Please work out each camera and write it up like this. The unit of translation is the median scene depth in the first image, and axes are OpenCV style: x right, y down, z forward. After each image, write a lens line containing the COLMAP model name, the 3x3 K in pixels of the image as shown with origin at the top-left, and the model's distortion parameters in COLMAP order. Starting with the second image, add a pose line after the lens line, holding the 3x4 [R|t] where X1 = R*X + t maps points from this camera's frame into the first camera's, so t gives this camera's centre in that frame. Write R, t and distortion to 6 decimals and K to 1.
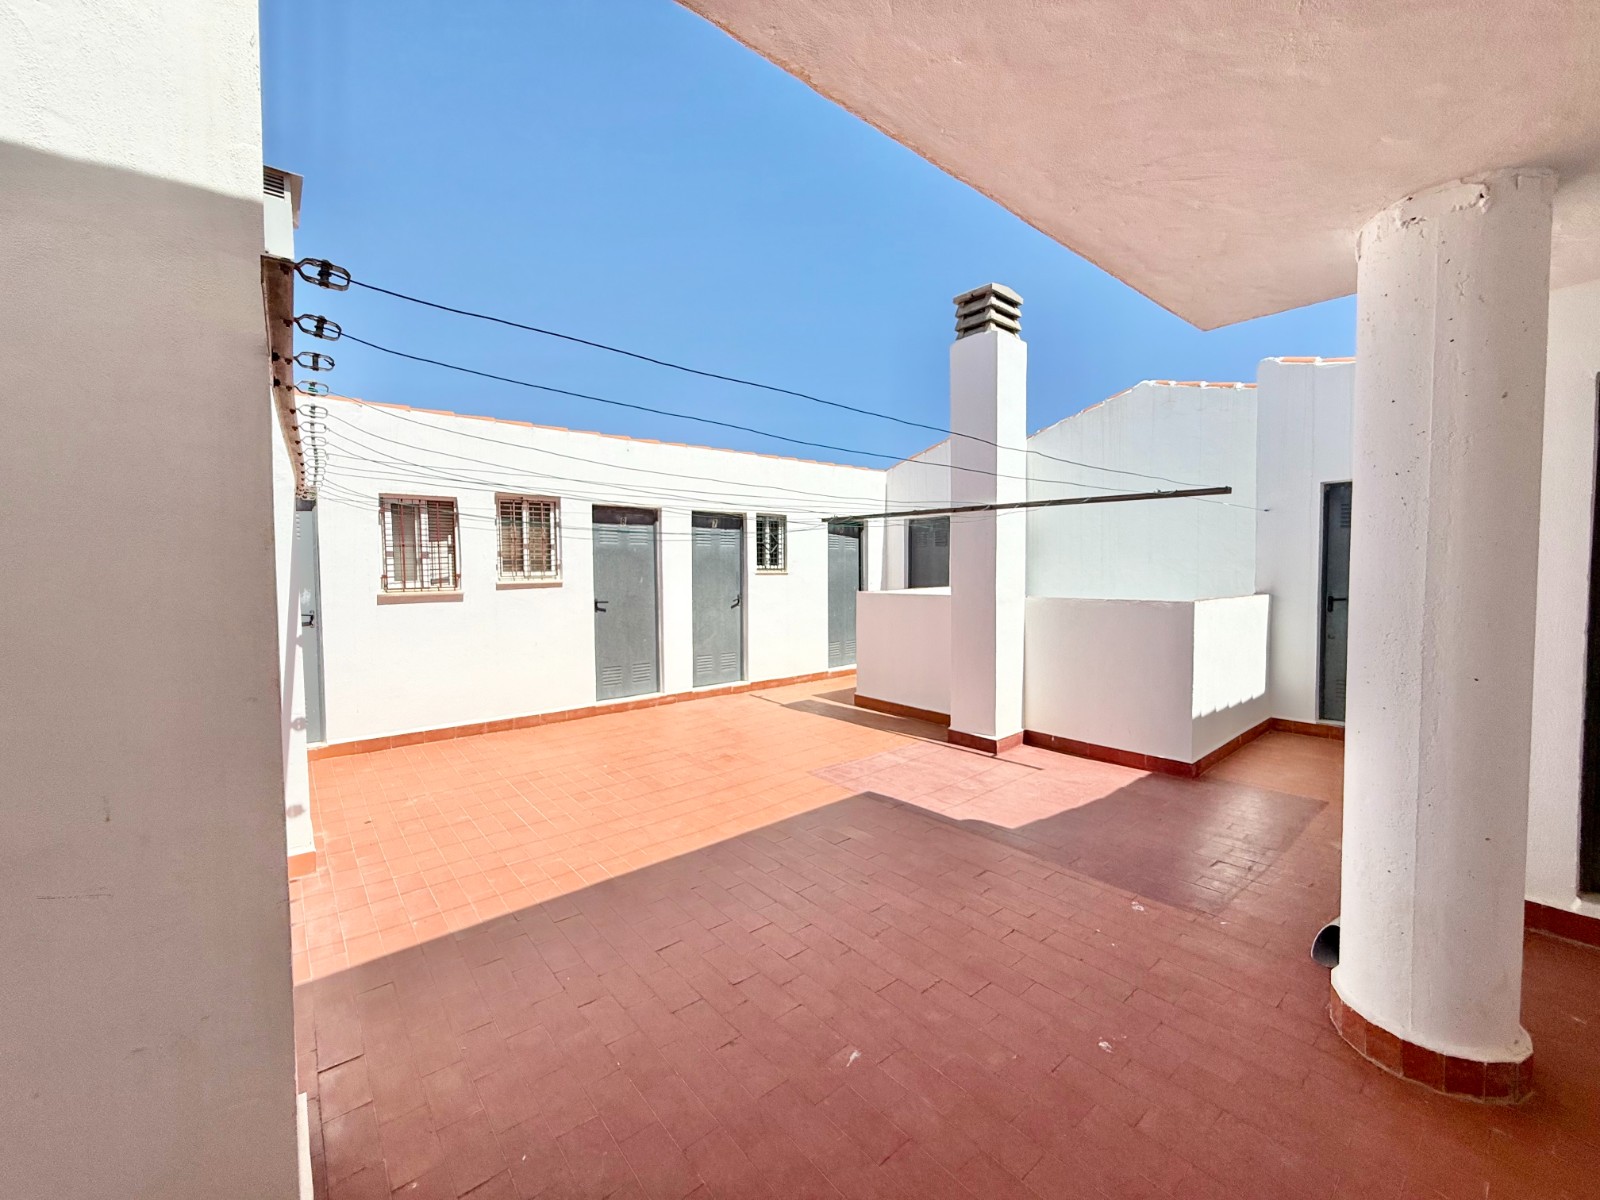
lens RADIAL K [[636.8, 0, 793.9], [0, 636.8, 598.9], [0, 0, 1]] dist [-0.001301, 0.000109]
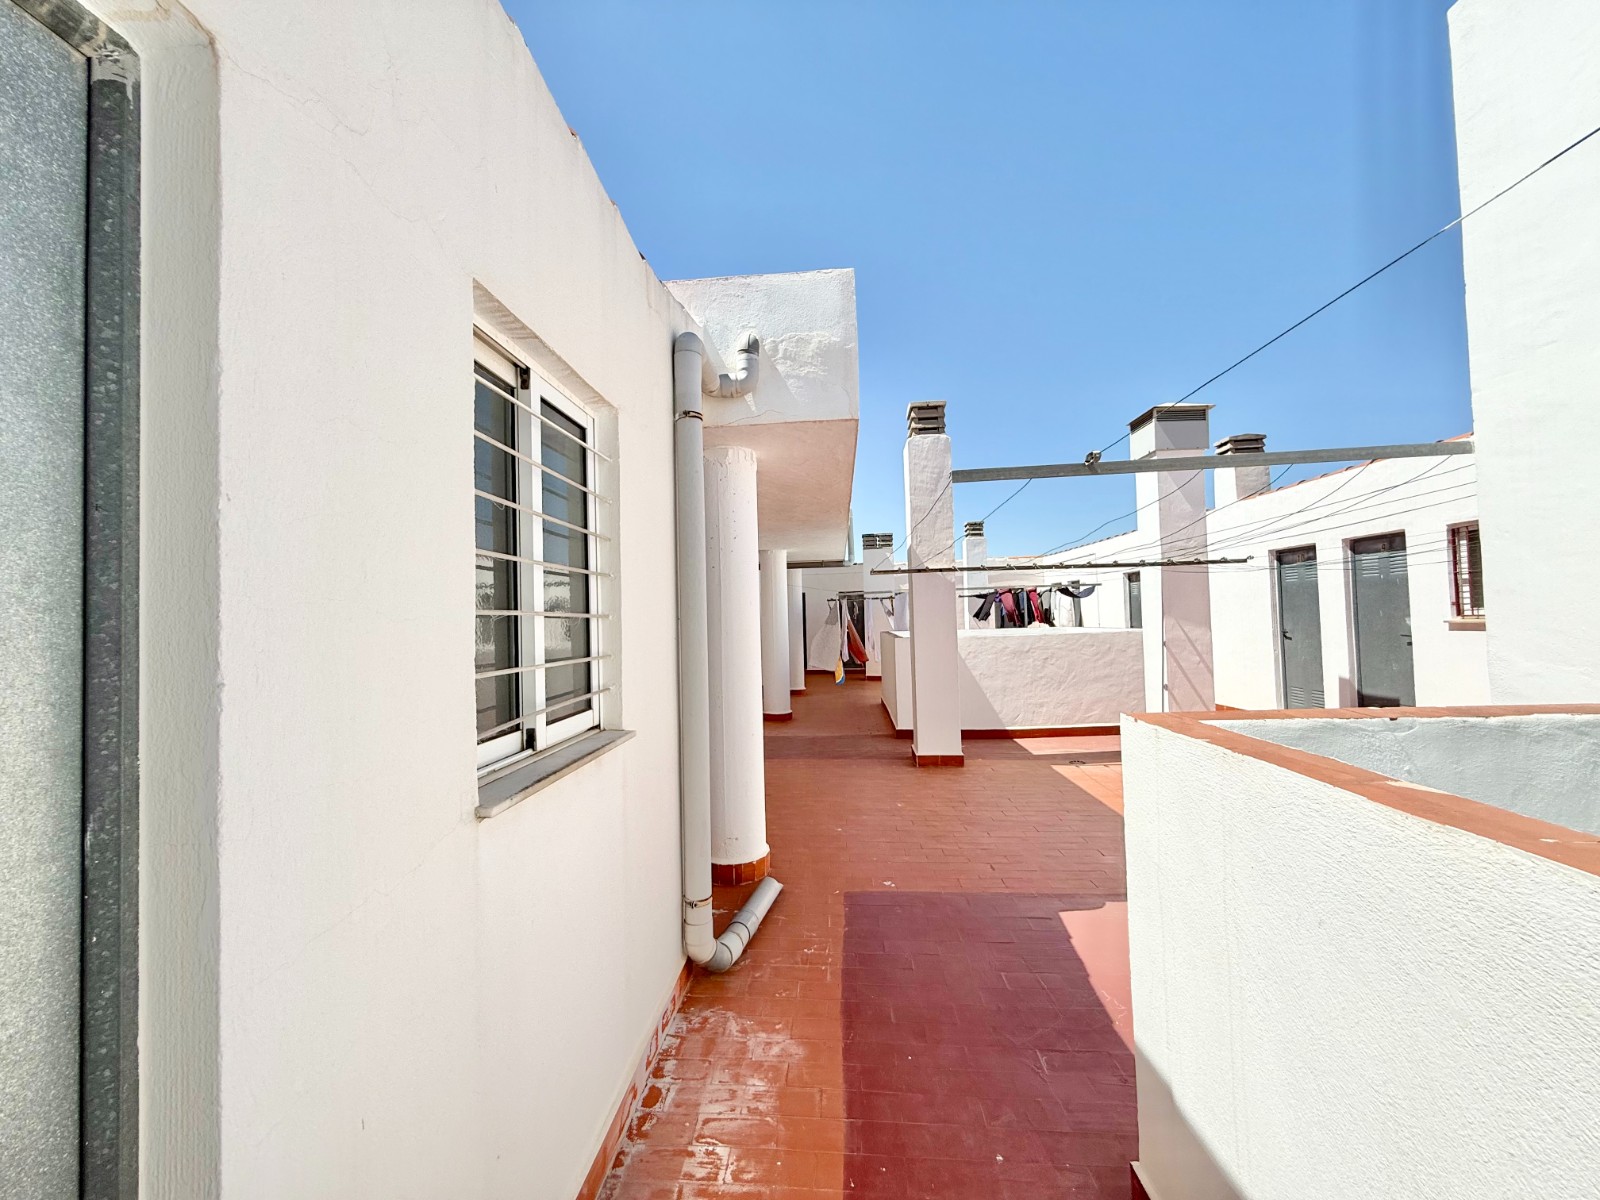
lens RADIAL K [[636.8, 0, 793.9], [0, 636.8, 598.9], [0, 0, 1]] dist [-0.001301, 0.000109]
pose [[-0.688800, 0.012172, -0.724850, 0.989961], [0.007295, 0.999925, 0.009859, -0.070777], [0.724915, 0.001503, -0.688837, 1.077797]]
